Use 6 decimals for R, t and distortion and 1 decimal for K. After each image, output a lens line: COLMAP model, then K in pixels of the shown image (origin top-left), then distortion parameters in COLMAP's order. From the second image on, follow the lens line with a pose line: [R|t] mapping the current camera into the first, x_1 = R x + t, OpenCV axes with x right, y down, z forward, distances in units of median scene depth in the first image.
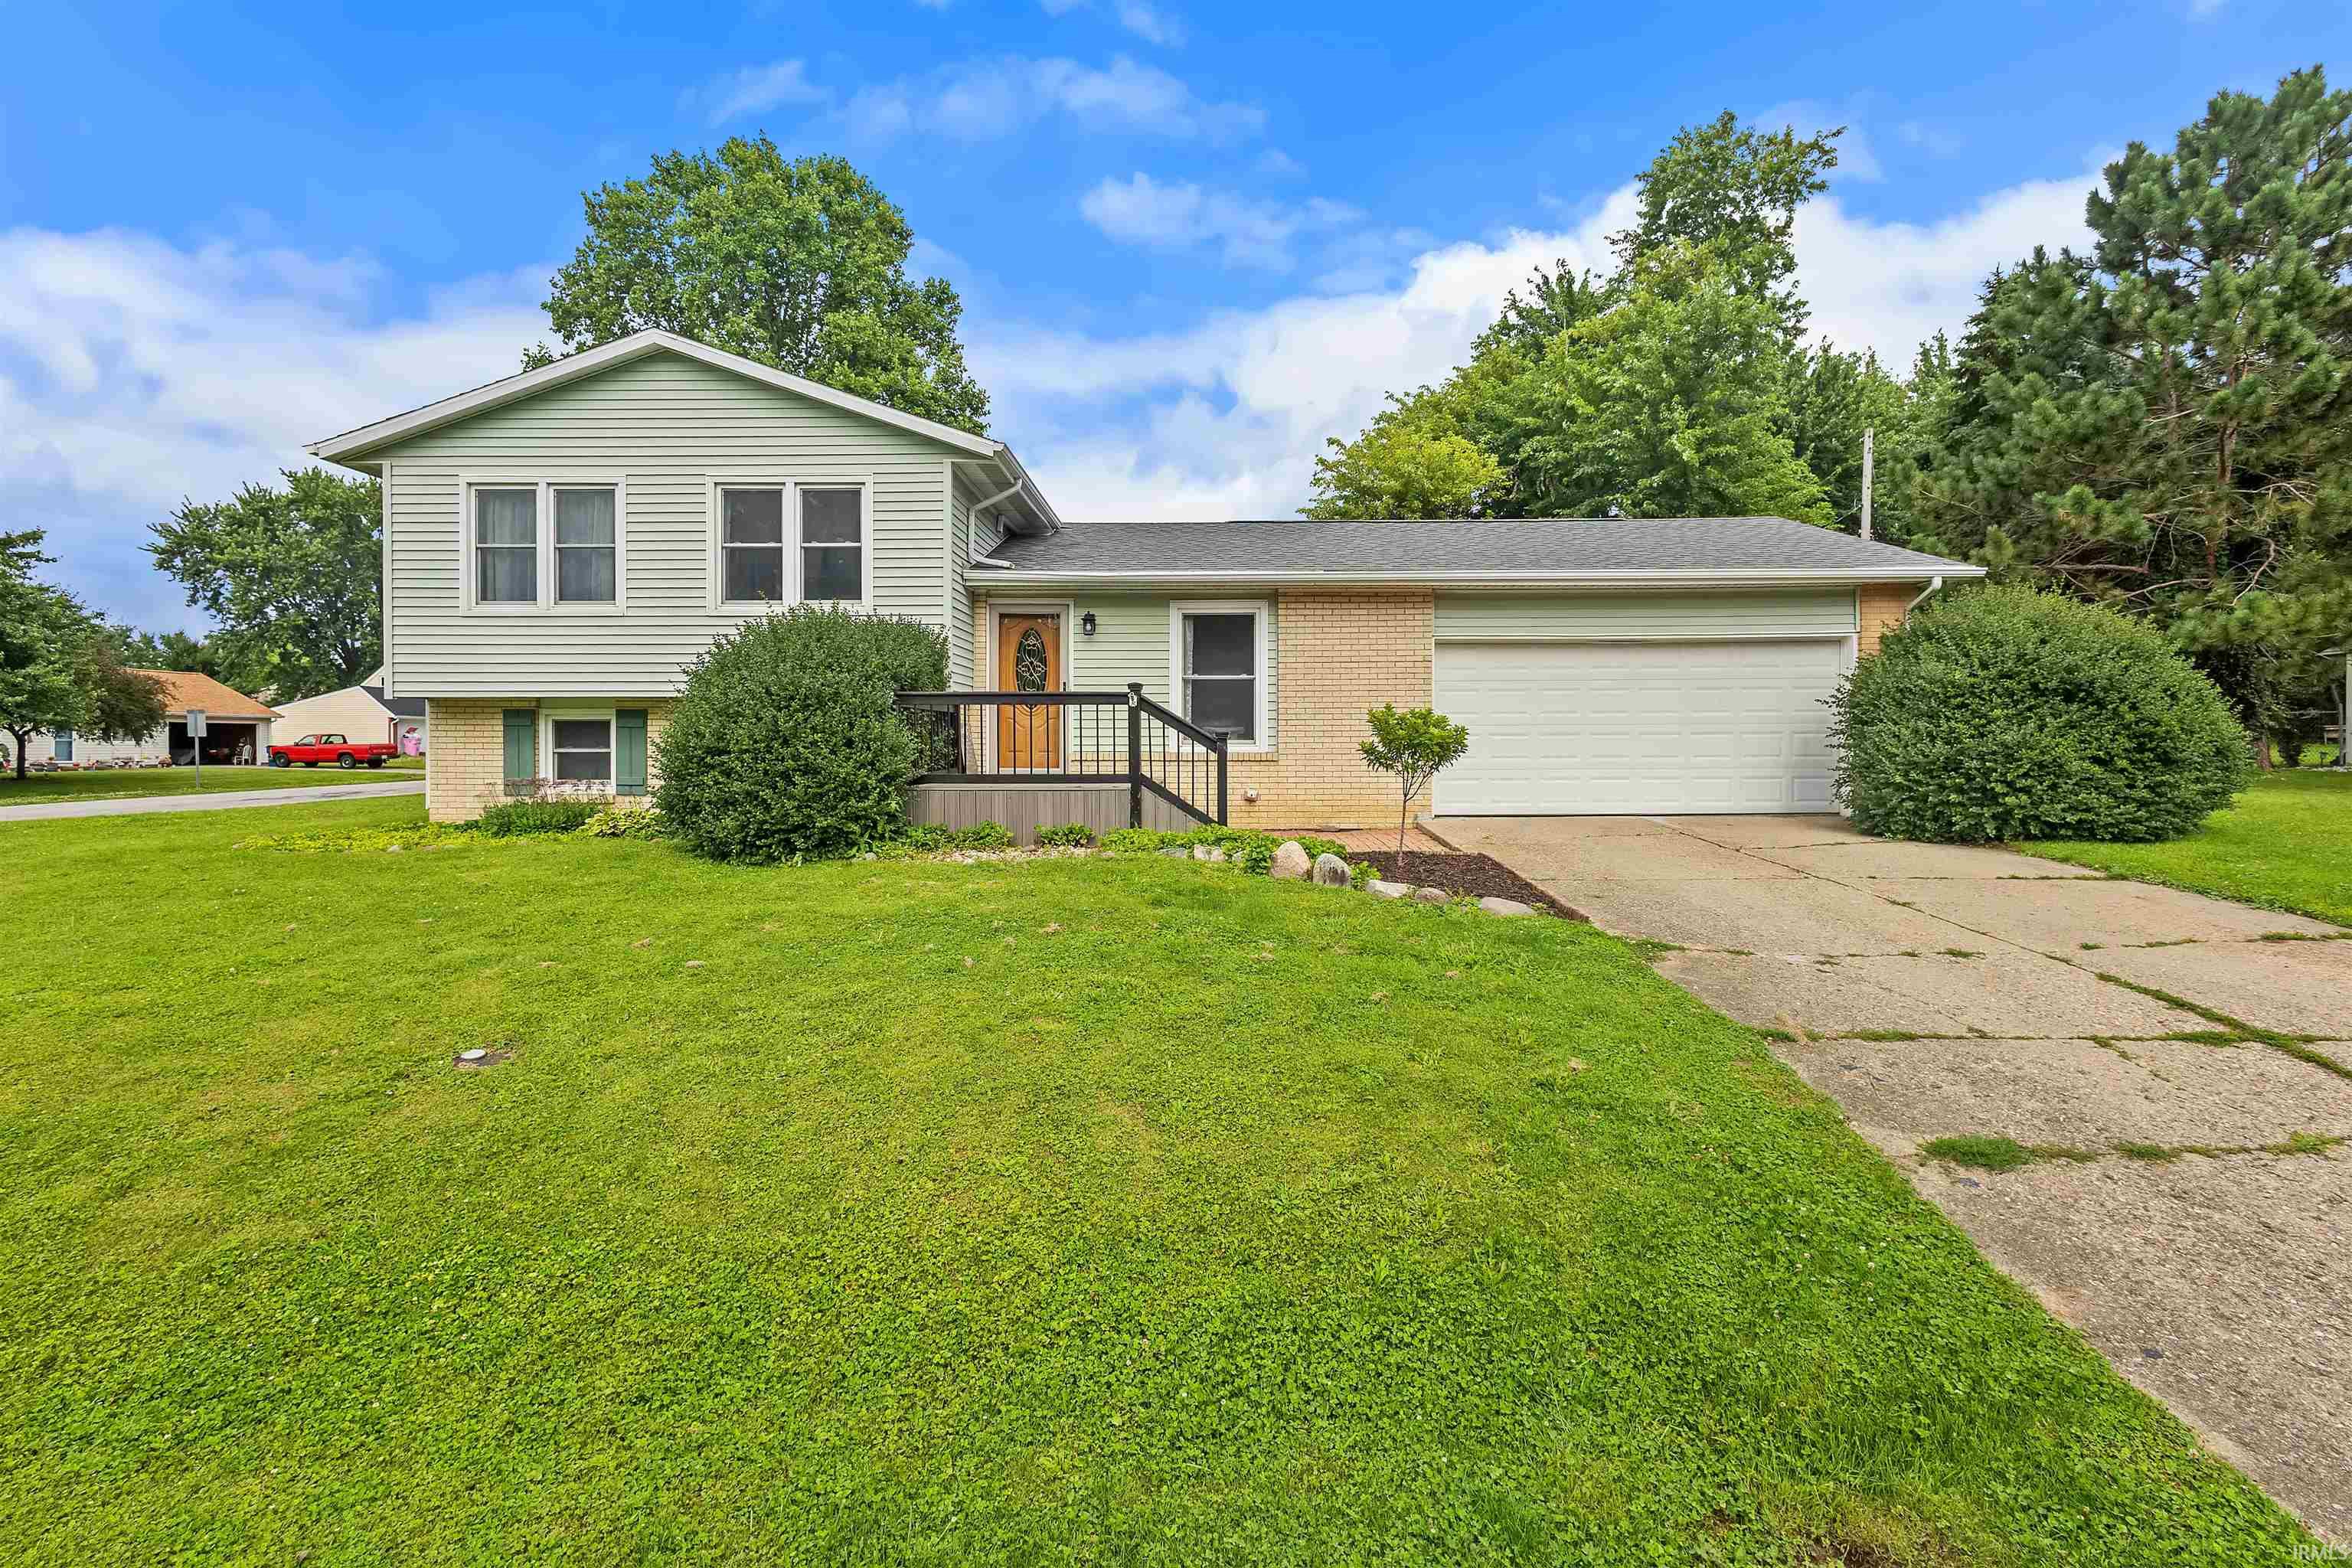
lens RADIAL K [[1083.2, 0, 1165.3], [0, 1083.2, 763.2], [0, 0, 1]] dist [0.021462, -0.007122]
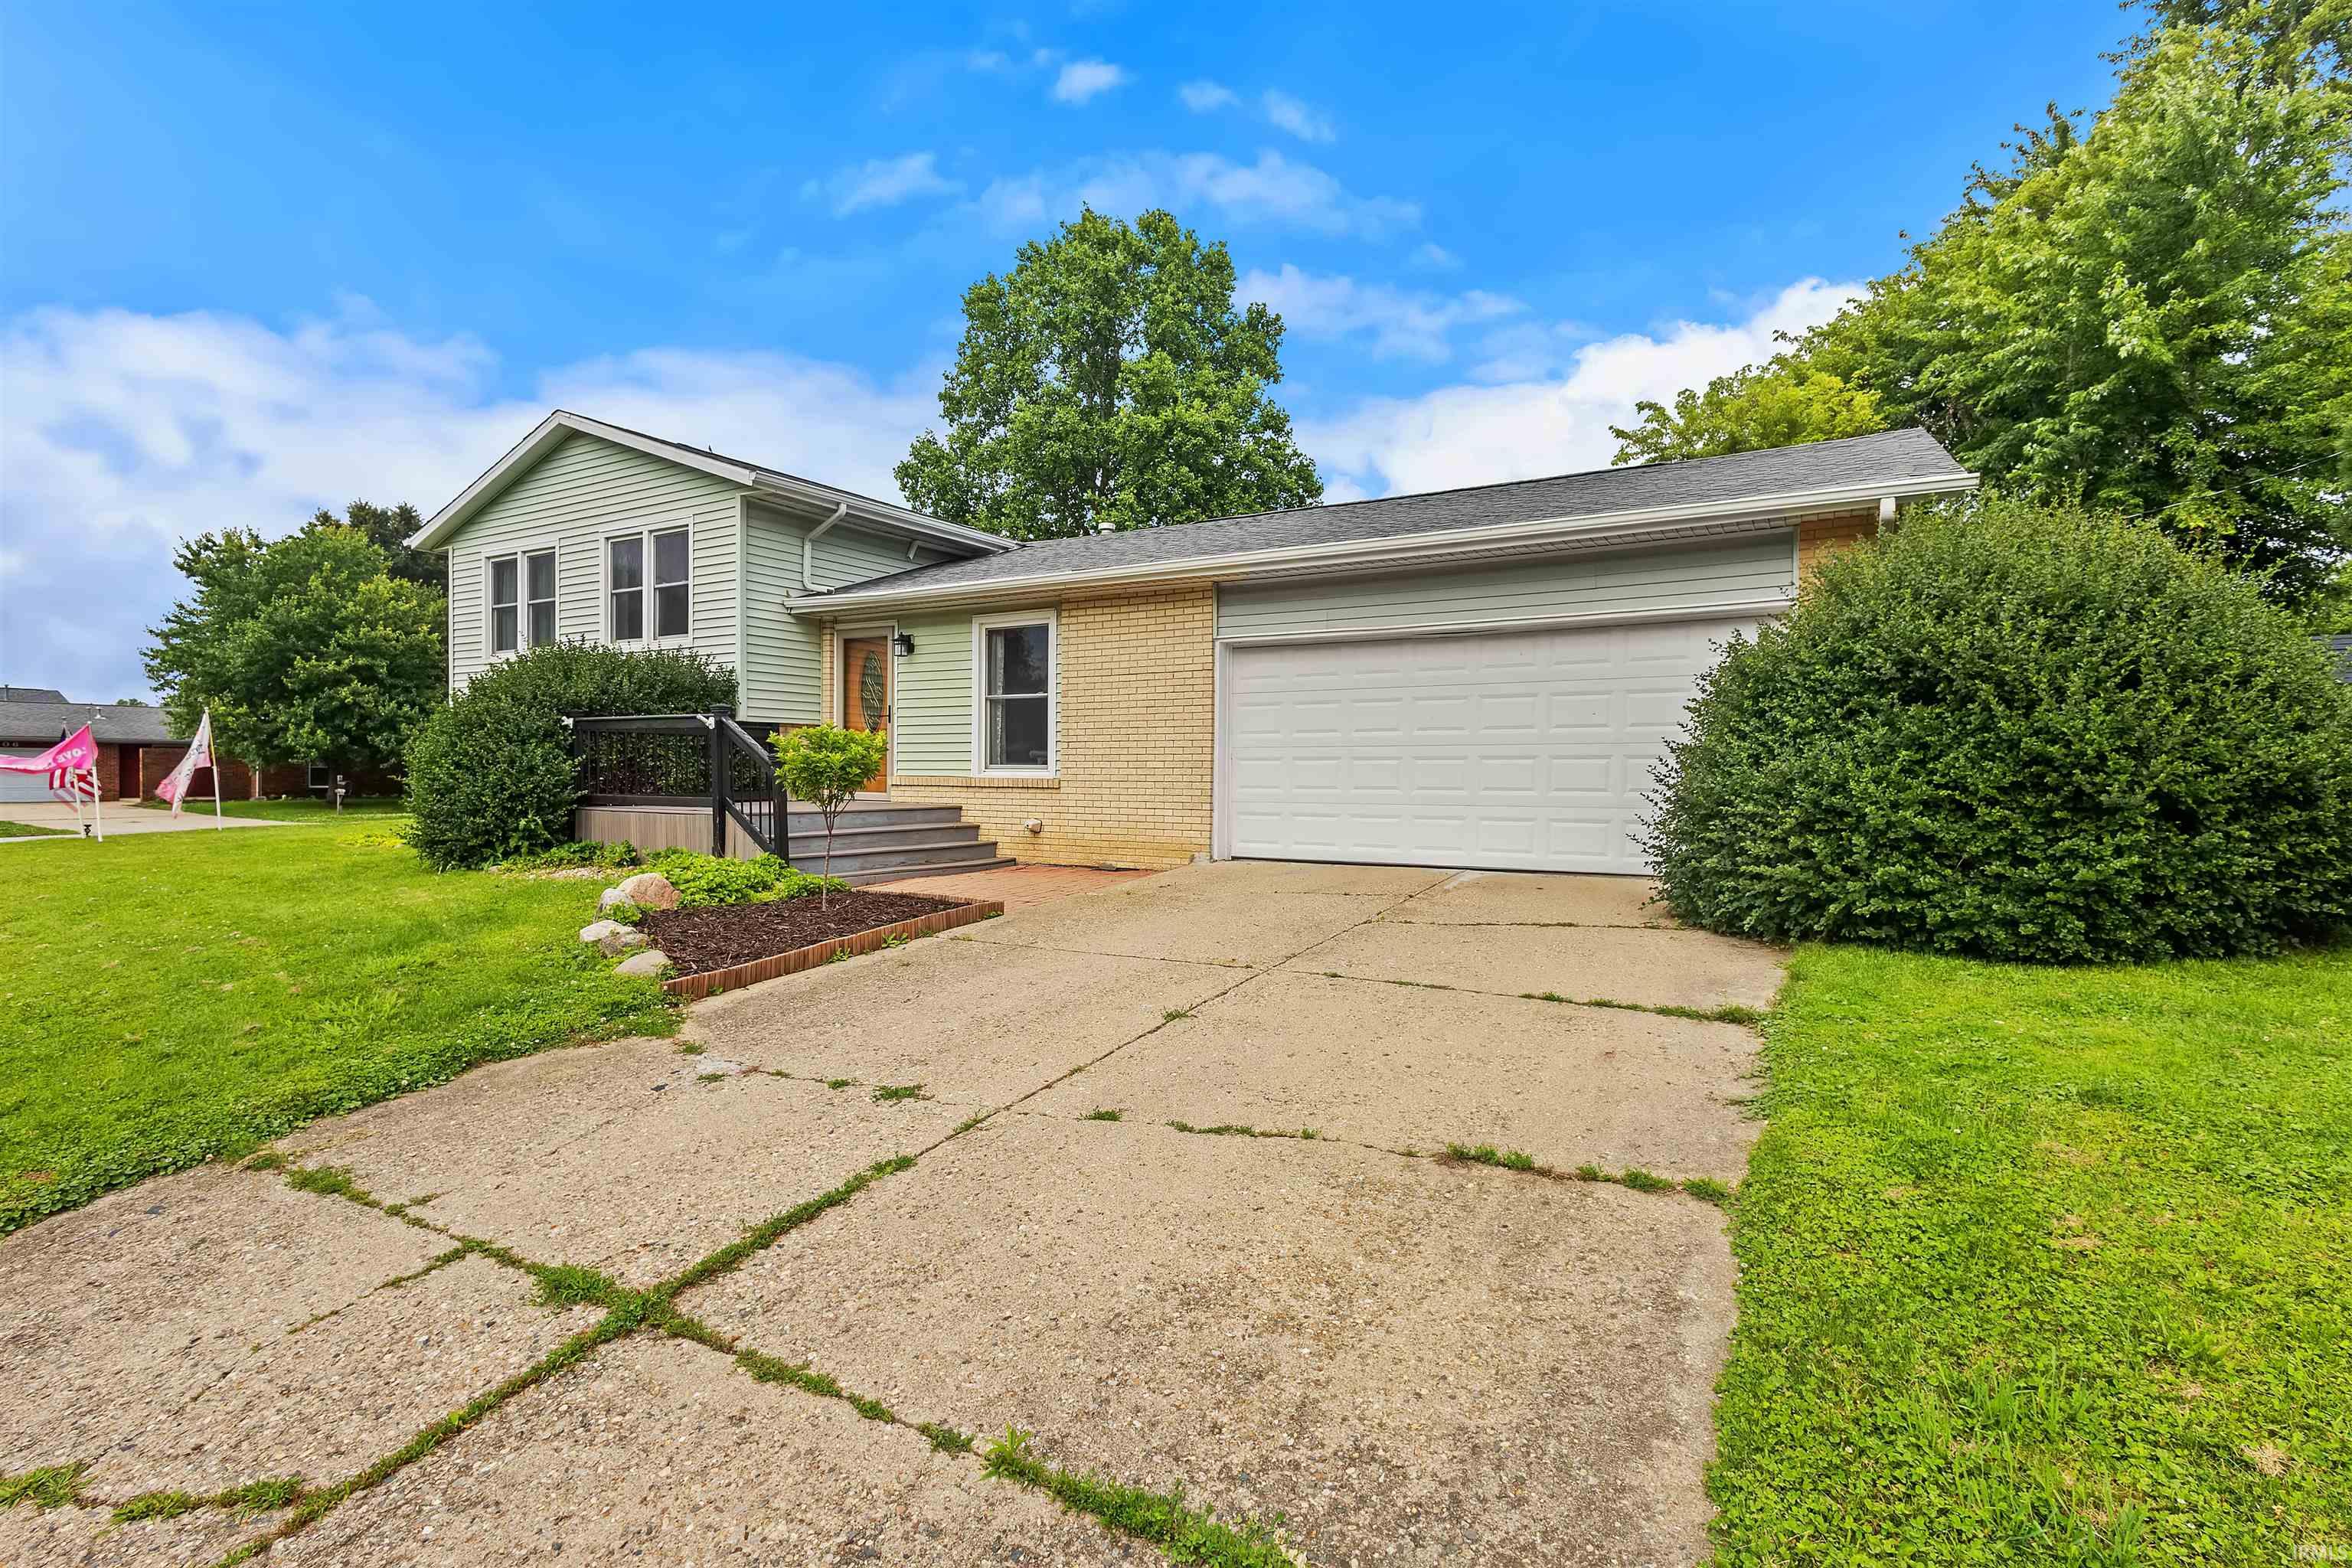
lens RADIAL K [[1083.2, 0, 1173.2], [0, 1083.2, 775.4], [0, 0, 1]] dist [0.021462, -0.007122]
pose [[0.878064, 0.007125, -0.478489, 0.649778], [-0.013394, 0.999863, -0.009691, -0.005985], [0.478355, 0.014919, 0.878040, 0.281347]]
